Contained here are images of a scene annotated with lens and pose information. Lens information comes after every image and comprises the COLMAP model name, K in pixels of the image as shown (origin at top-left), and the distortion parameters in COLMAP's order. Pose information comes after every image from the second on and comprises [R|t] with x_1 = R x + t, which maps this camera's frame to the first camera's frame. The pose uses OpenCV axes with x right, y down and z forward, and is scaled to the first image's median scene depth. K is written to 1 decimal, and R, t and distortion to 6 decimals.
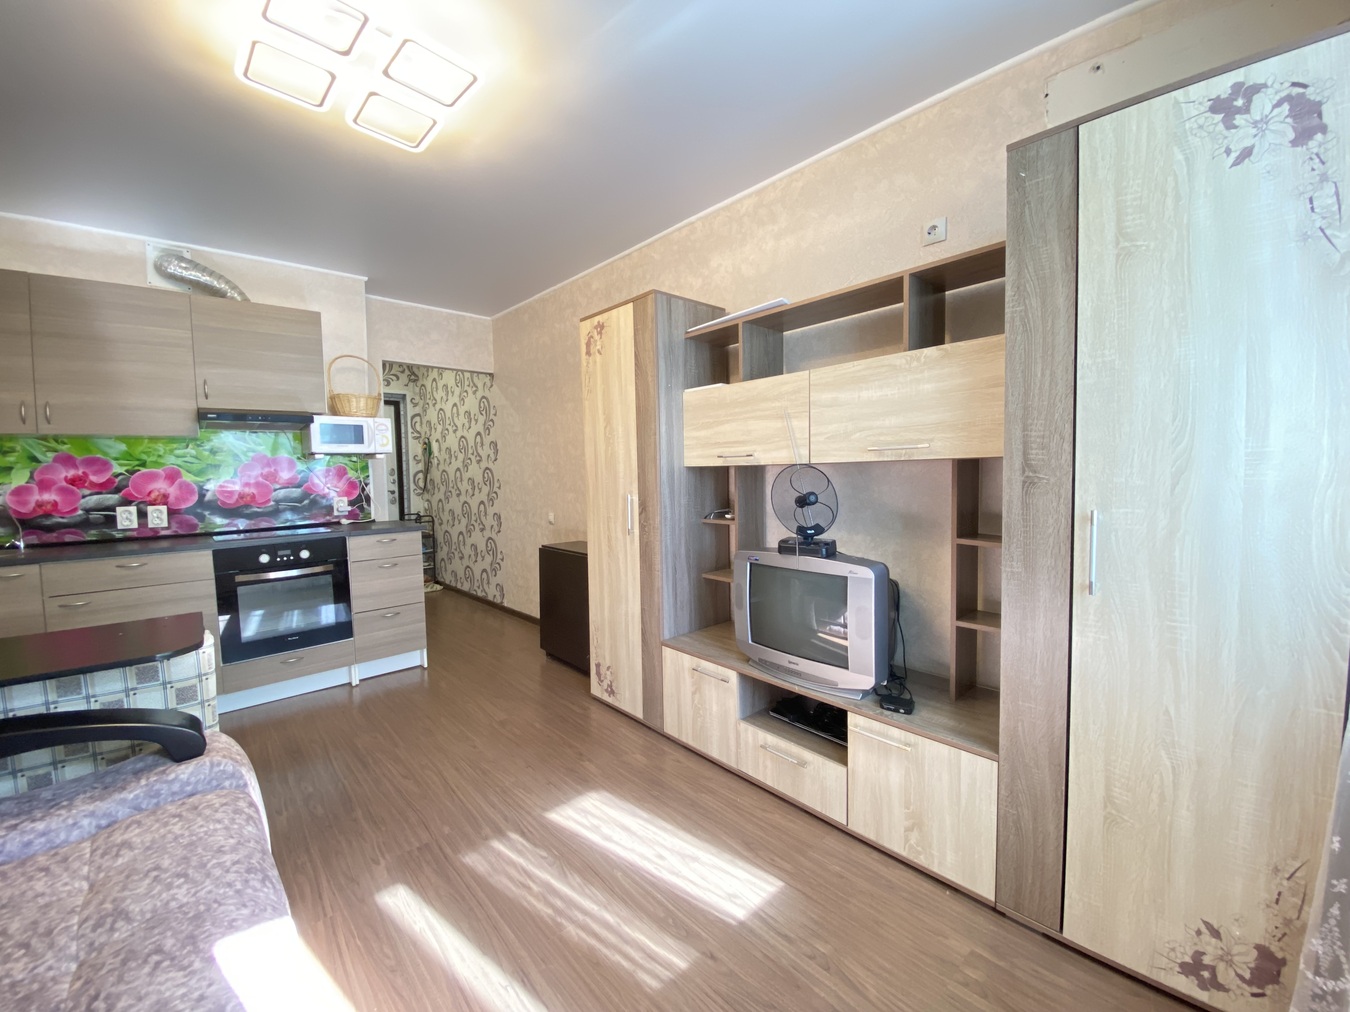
lens RADIAL K [[544.4, 0, 670.8], [0, 544.4, 505.1], [0, 0, 1]] dist [0.021217, -0.021896]
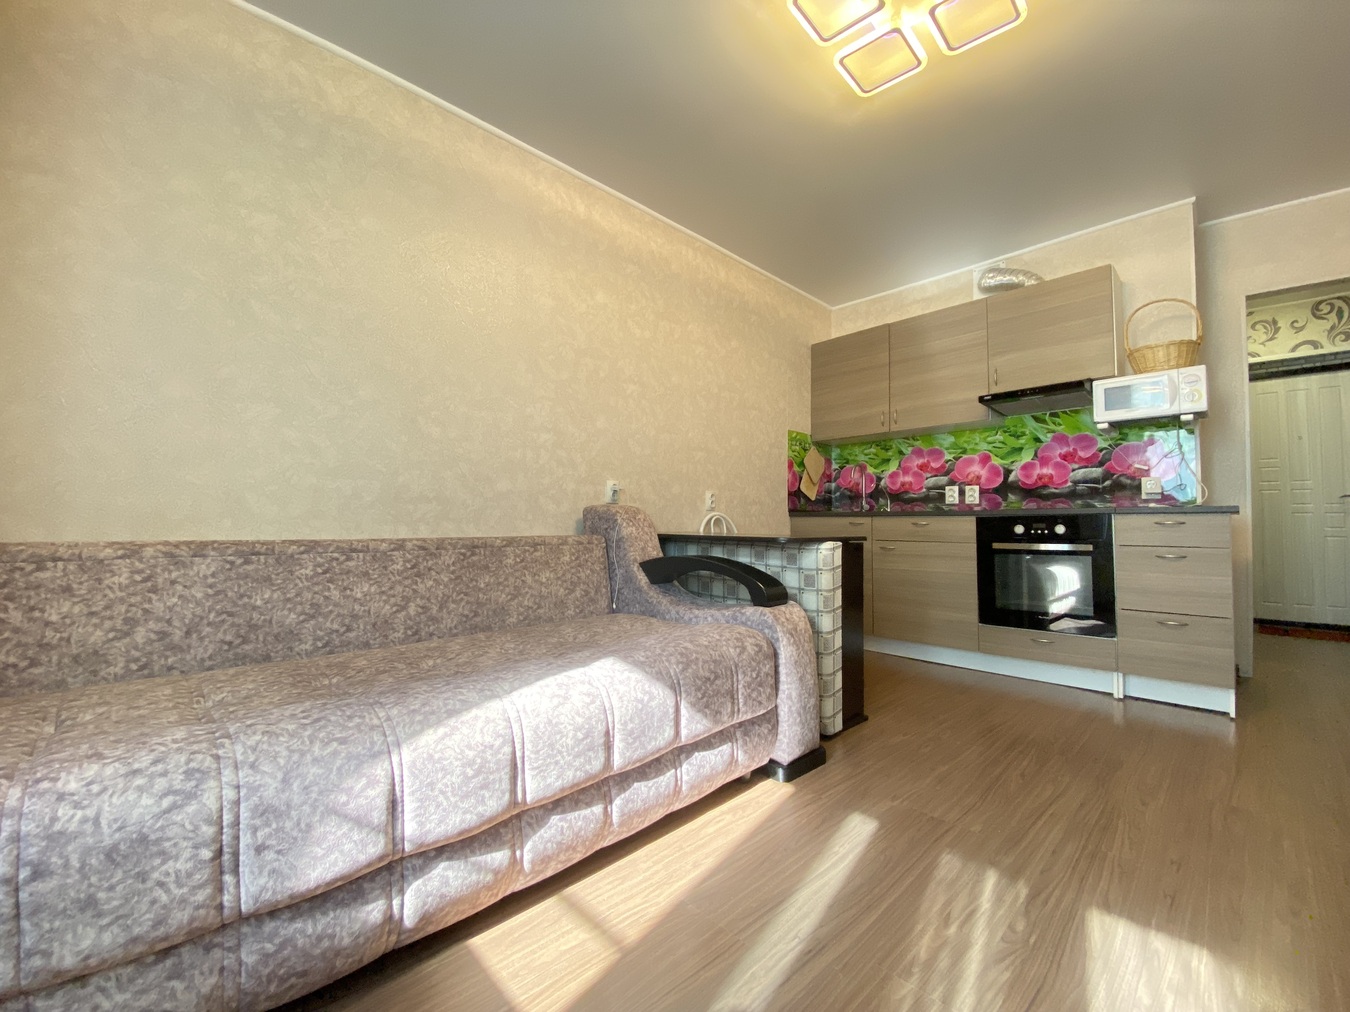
lens RADIAL K [[544.4, 0, 670.8], [0, 544.4, 505.1], [0, 0, 1]] dist [0.021217, -0.021896]
pose [[0.025009, -0.013038, -0.999602, 0.245933], [-0.066965, 0.997647, -0.014687, 0.110143], [0.997442, 0.067306, 0.024077, 0.333426]]
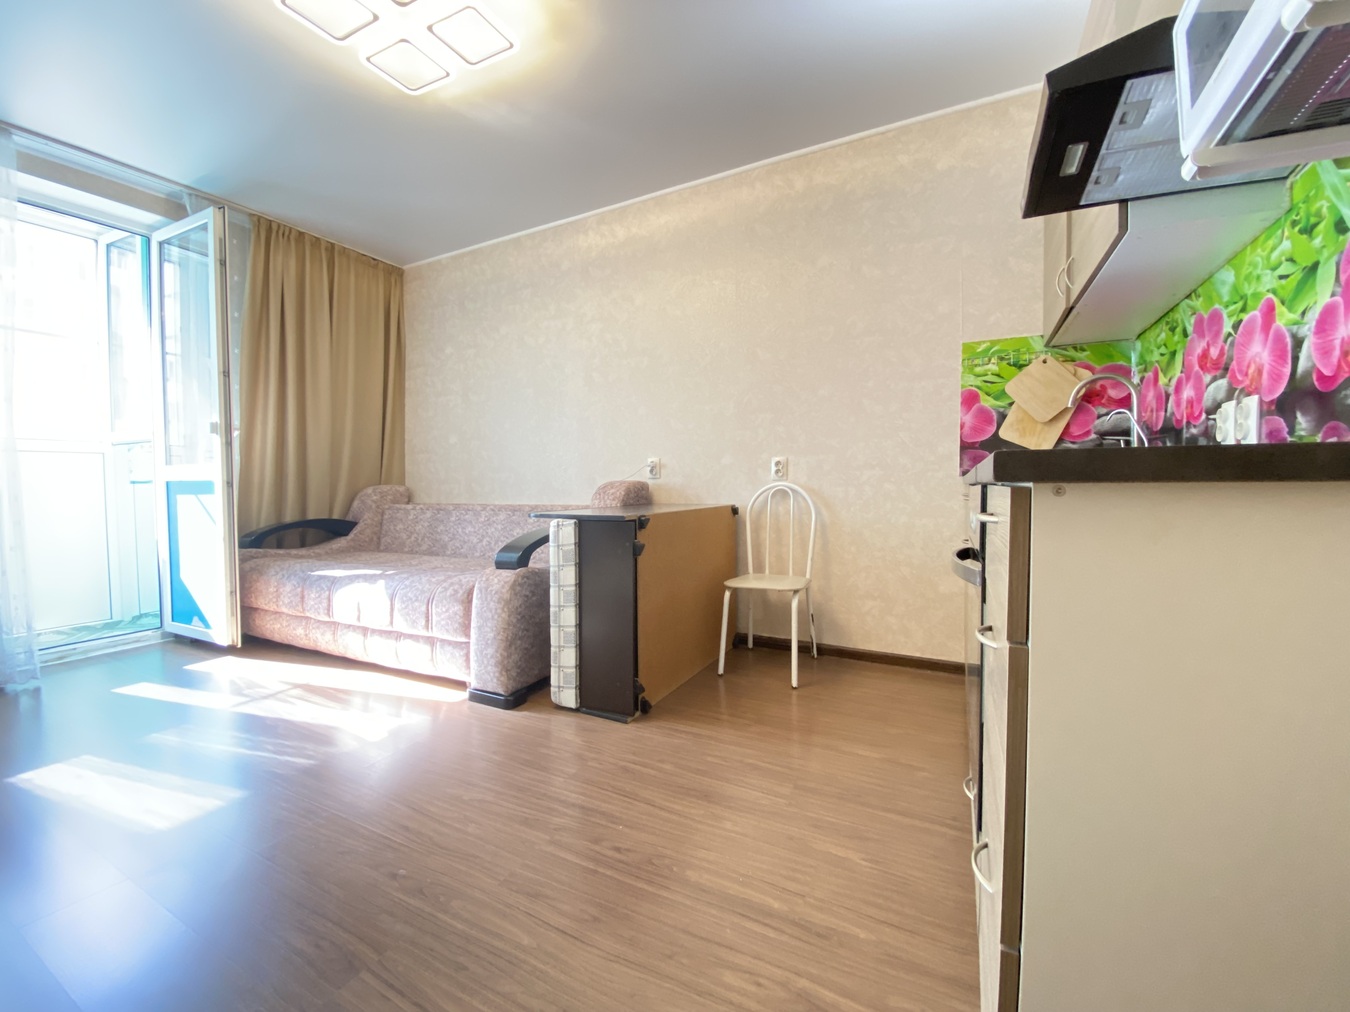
lens RADIAL K [[548.6, 0, 674.7], [0, 548.6, 500.5], [0, 0, 1]] dist [0.025247, -0.021653]
pose [[-0.935466, 0.040827, -0.351051, -0.371872], [0.008020, 0.995502, 0.094403, 0.041083], [0.353326, 0.085495, -0.931585, 1.314564]]
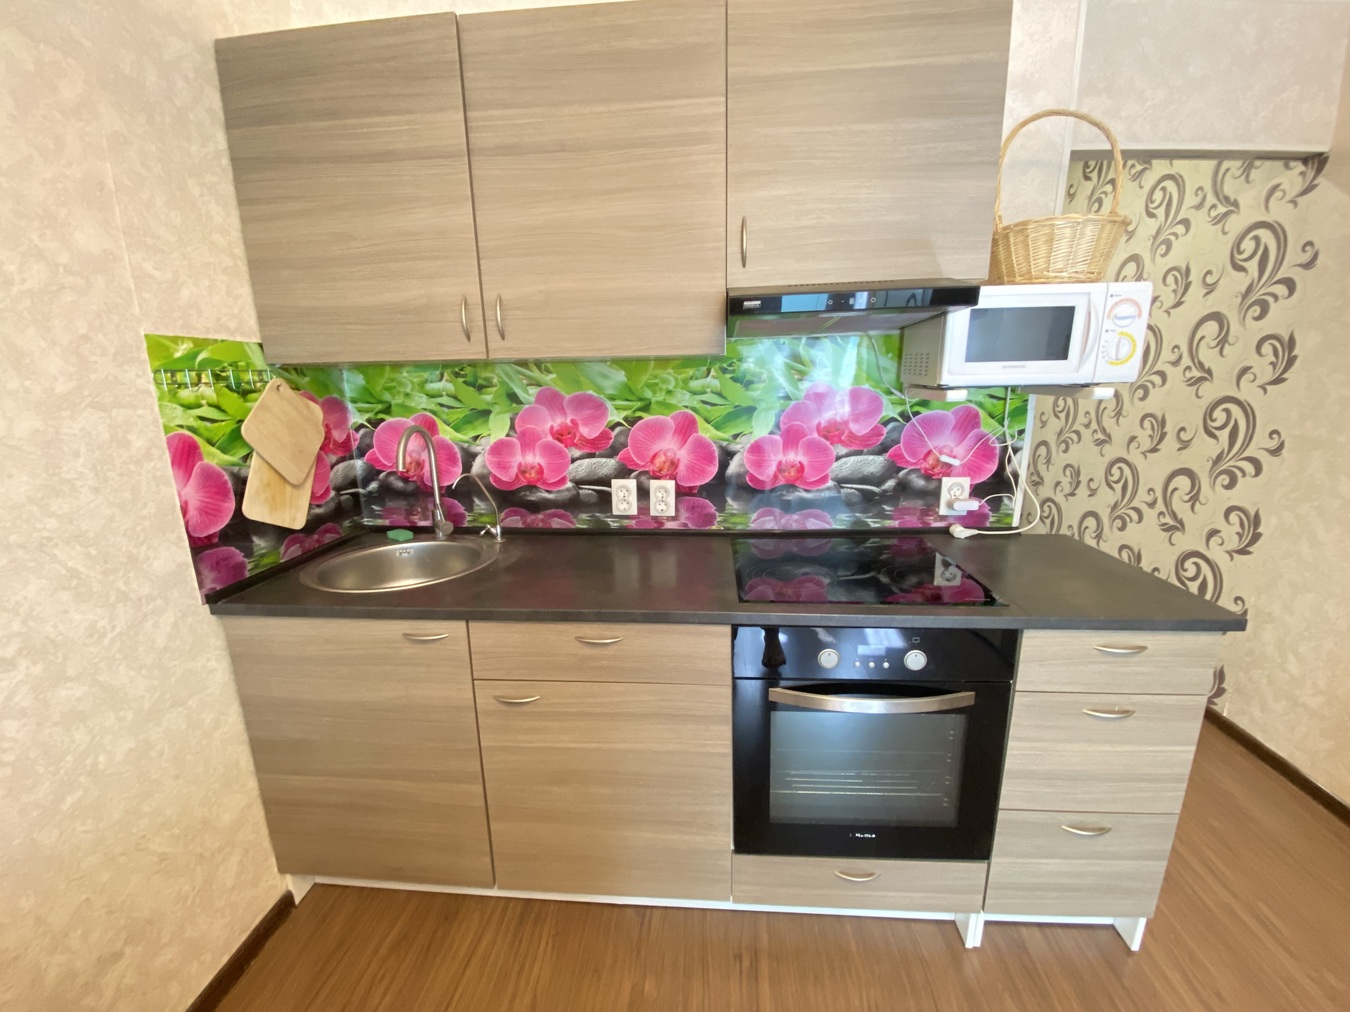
lens RADIAL K [[549.8, 0, 670.2], [0, 549.8, 506.4], [0, 0, 1]] dist [0.017225, -0.017251]
pose [[0.684468, 0.175435, -0.707620, -0.546530], [-0.041021, 0.978345, 0.202875, -0.093855], [0.727888, -0.109834, 0.676842, 0.639776]]
